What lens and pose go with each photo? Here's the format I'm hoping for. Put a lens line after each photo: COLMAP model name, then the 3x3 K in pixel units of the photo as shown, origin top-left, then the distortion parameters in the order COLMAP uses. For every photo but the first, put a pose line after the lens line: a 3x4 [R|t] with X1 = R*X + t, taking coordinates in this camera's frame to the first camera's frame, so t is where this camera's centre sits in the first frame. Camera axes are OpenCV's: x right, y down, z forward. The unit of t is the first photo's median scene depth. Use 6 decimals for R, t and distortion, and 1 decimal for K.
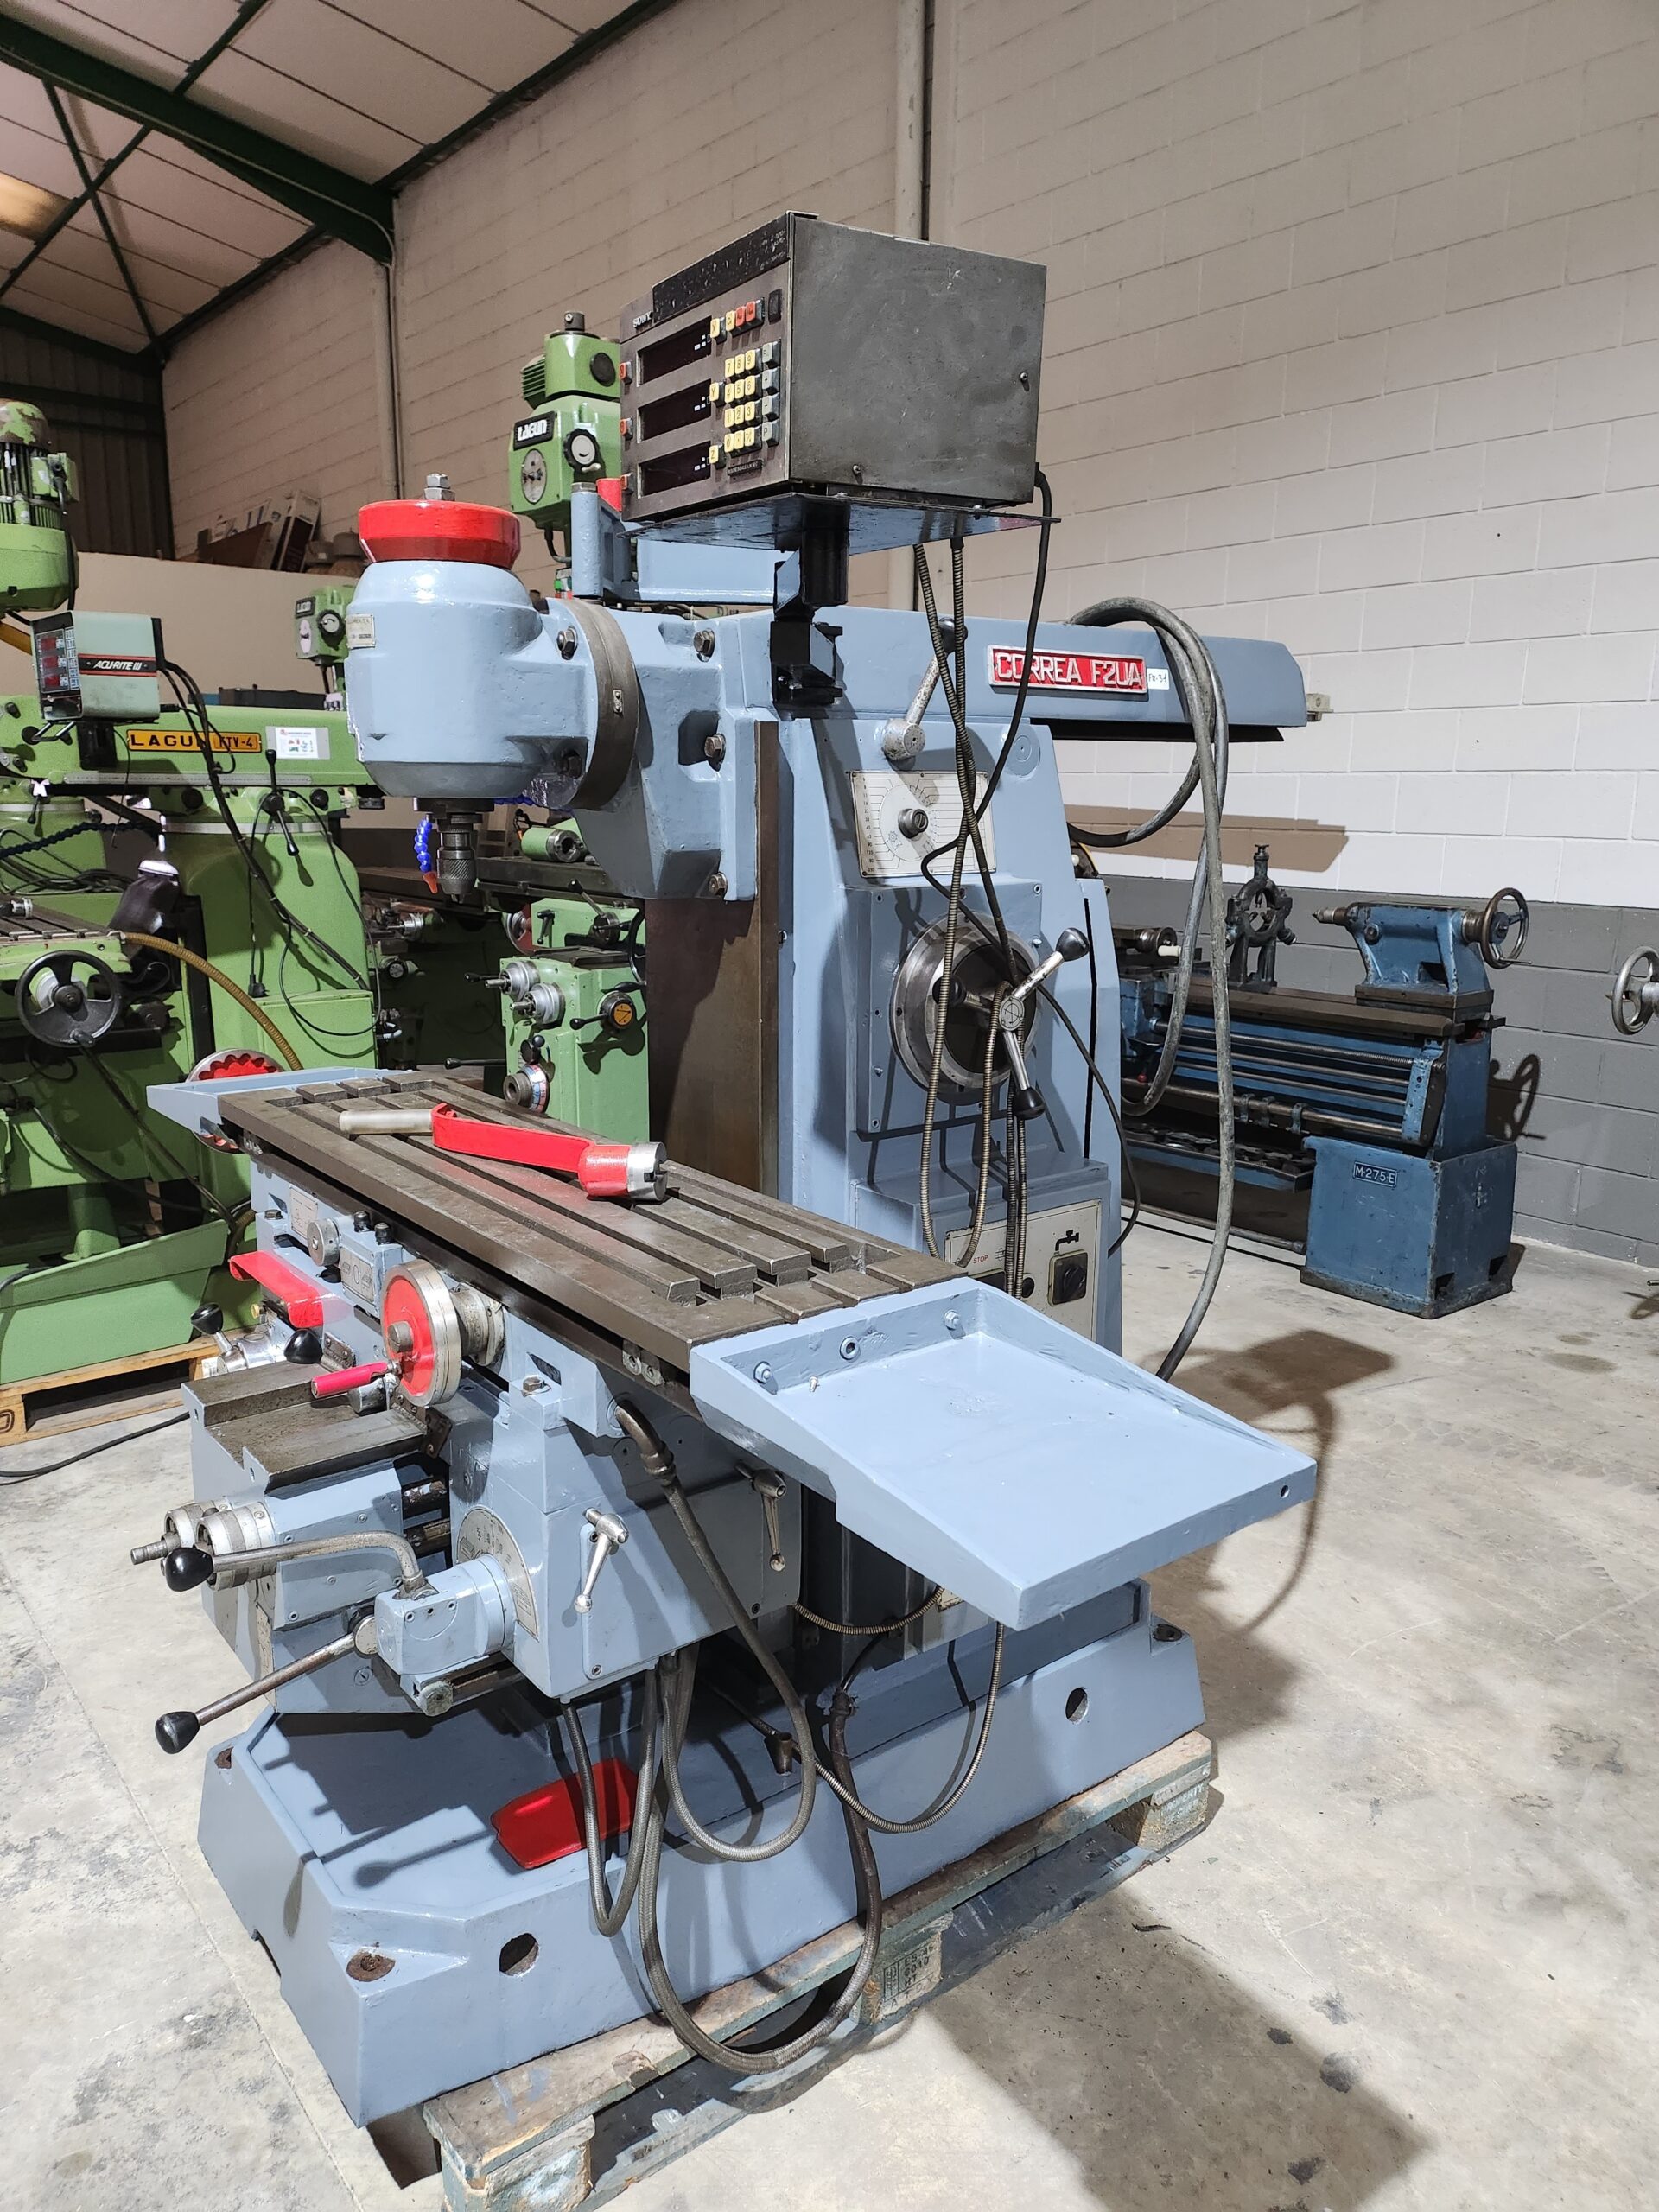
lens RADIAL K [[1553.7, 0, 820.8], [0, 1553.7, 1108.9], [0, 0, 1]] dist [0.049582, -0.053347]
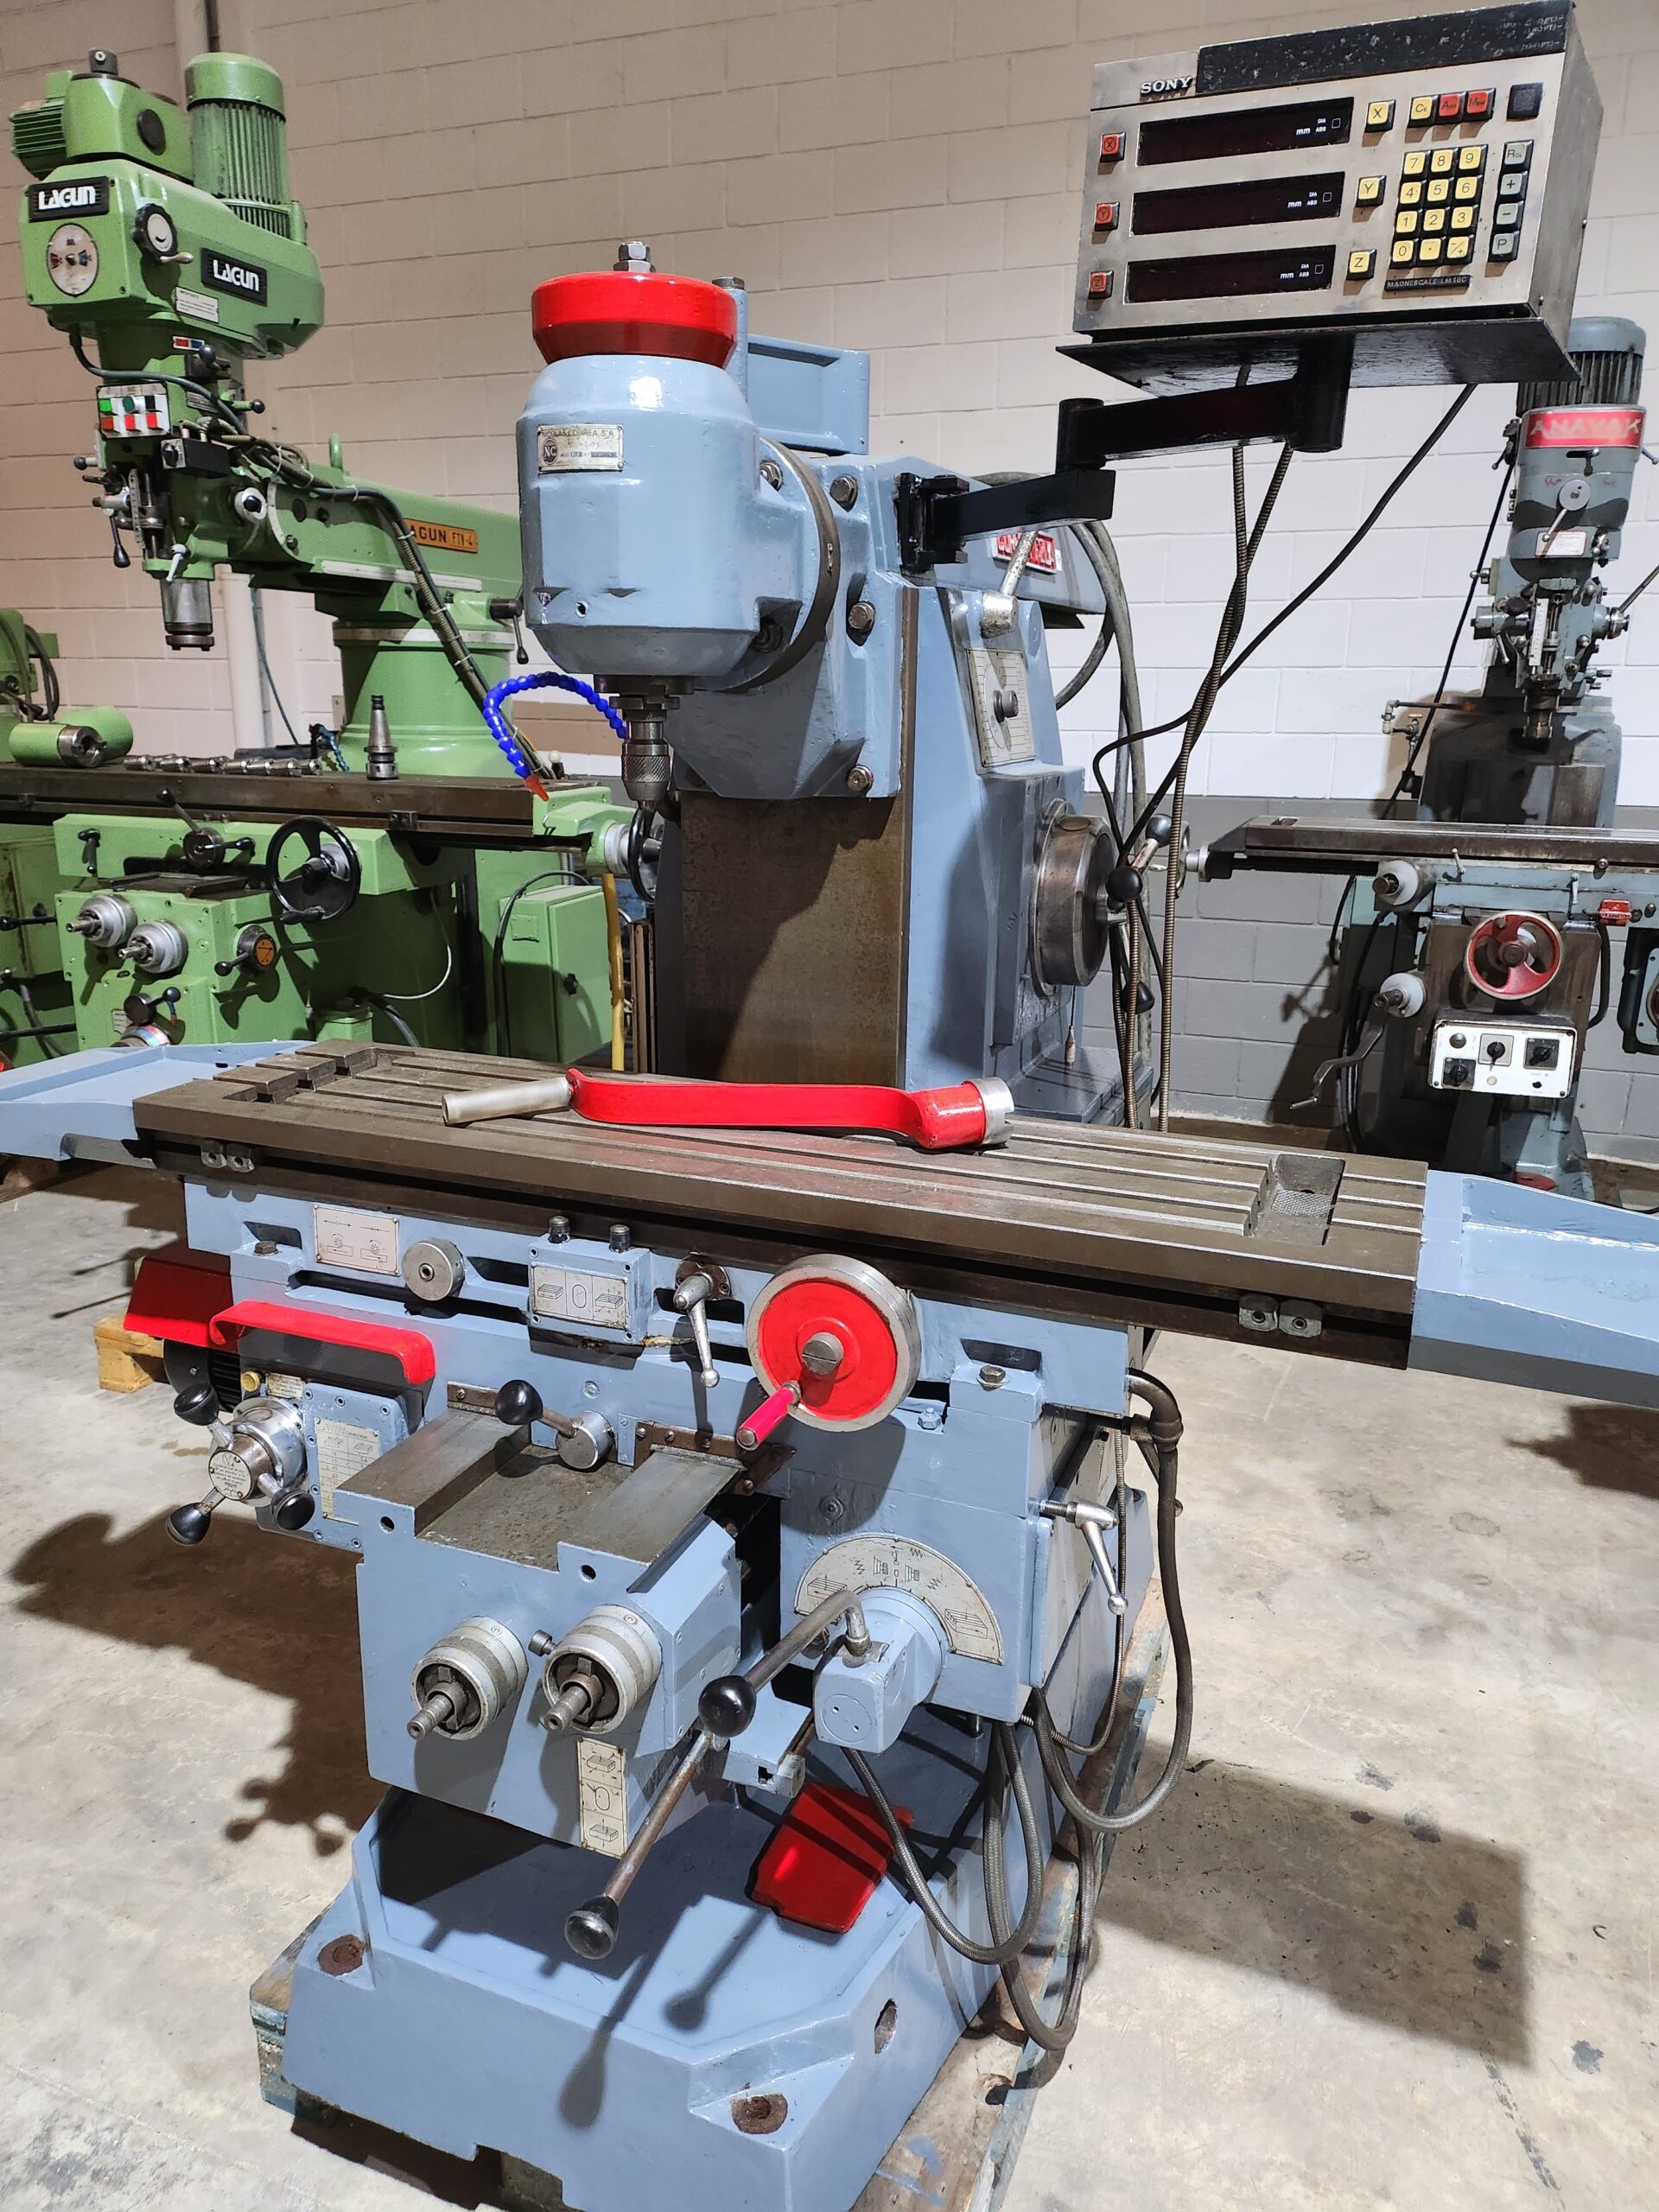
lens RADIAL K [[1553.7, 0, 828.5], [0, 1553.7, 1101.5], [0, 0, 1]] dist [0.049582, -0.053347]
pose [[0.862564, -0.130194, 0.488910, -0.436199], [0.101658, 0.991215, 0.084604, -0.034139], [-0.495630, -0.023274, 0.868222, 0.206578]]
